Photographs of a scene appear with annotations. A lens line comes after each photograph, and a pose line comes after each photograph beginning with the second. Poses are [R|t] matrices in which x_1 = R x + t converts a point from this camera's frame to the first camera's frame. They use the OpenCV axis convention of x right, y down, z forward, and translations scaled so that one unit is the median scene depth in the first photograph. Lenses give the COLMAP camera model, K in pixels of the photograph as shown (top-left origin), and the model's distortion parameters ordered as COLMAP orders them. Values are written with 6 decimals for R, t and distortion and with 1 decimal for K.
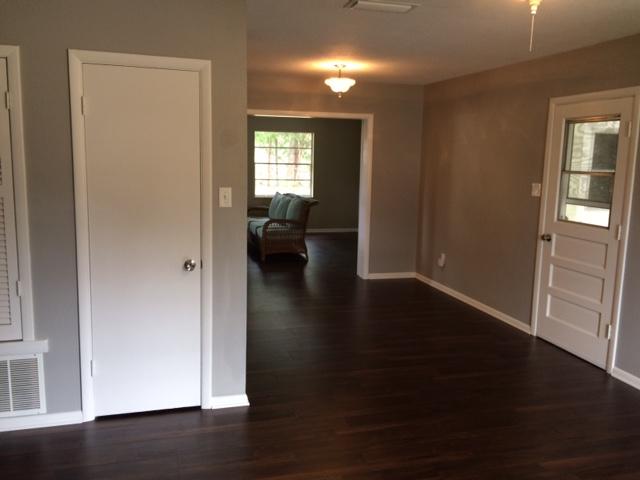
lens RADIAL K [[551.2, 0, 320.0], [0, 551.2, 236.4], [0, 0, 1]] dist [0.076349, -0.088467]
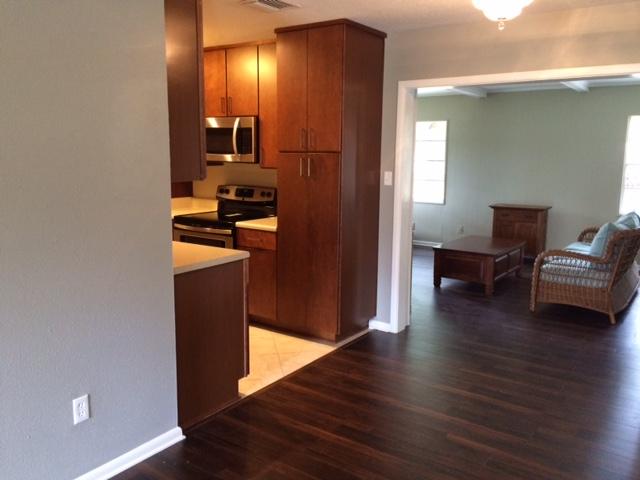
lens RADIAL K [[551.2, 0, 320.0], [0, 551.2, 236.4], [0, 0, 1]] dist [0.076349, -0.088467]
pose [[0.631811, 0.104103, -0.768100, 0.333481], [-0.110319, 0.992929, 0.043830, -0.063539], [0.767231, 0.057044, 0.638829, 0.533177]]
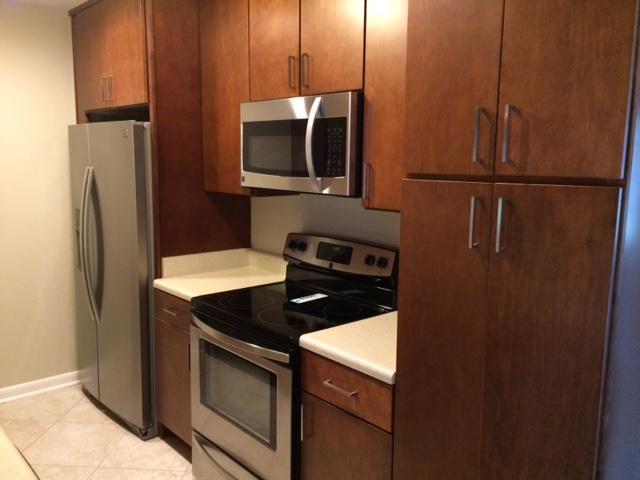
lens RADIAL K [[551.2, 0, 320.0], [0, 551.2, 236.4], [0, 0, 1]] dist [0.076349, -0.088467]
pose [[0.439775, 0.109622, -0.891393, -0.068181], [-0.133844, 0.989439, 0.055647, -0.119395], [0.888079, 0.094836, 0.449803, 0.808785]]
